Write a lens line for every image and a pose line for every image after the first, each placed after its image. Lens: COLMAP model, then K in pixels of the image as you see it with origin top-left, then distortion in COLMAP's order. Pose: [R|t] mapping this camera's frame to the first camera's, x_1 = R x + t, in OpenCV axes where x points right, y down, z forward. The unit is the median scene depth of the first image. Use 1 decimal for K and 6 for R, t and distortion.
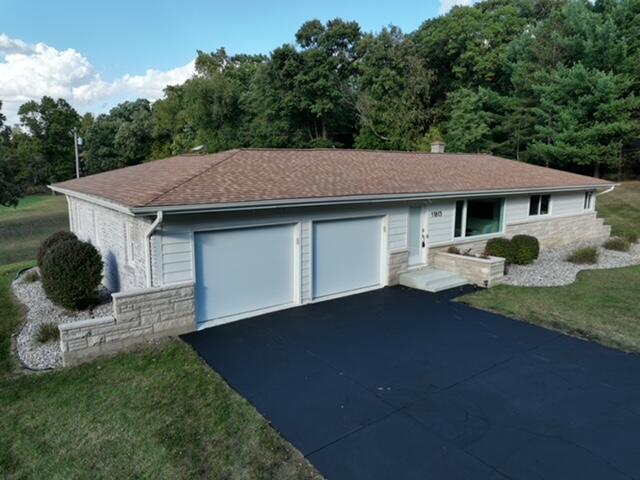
lens RADIAL K [[449.2, 0, 321.1], [0, 449.2, 237.6], [0, 0, 1]] dist [0.005917, 0.007519]
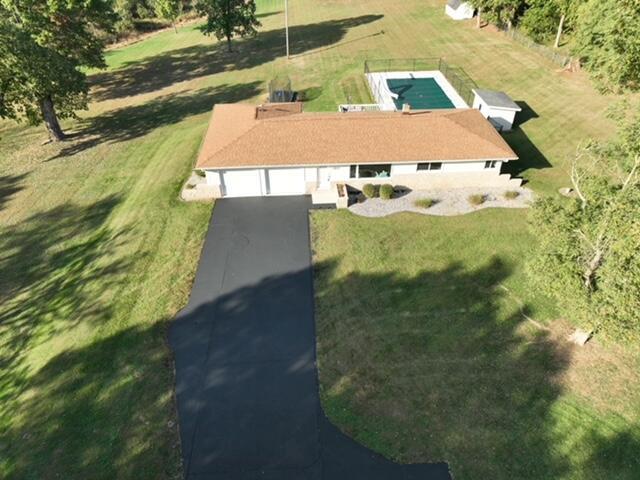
lens RADIAL K [[449.2, 0, 321.1], [0, 449.2, 237.6], [0, 0, 1]] dist [0.005917, 0.007519]
pose [[0.826680, 0.343761, -0.445453, 0.412112], [-0.080763, 0.855969, 0.510680, -0.279872], [0.556846, -0.386193, 0.735376, -0.246250]]
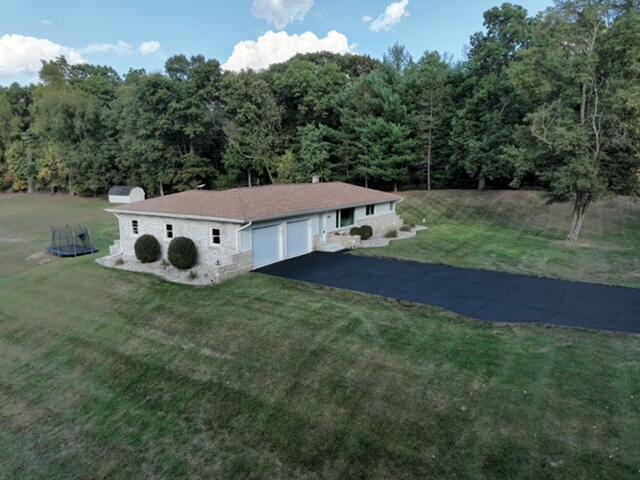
lens RADIAL K [[449.2, 0, 321.1], [0, 449.2, 237.6], [0, 0, 1]] dist [0.005917, 0.007519]
pose [[0.929213, -0.057180, 0.365095, -0.176209], [0.058542, 0.998258, 0.007347, 0.008436], [-0.364879, 0.014547, 0.930941, -0.300597]]
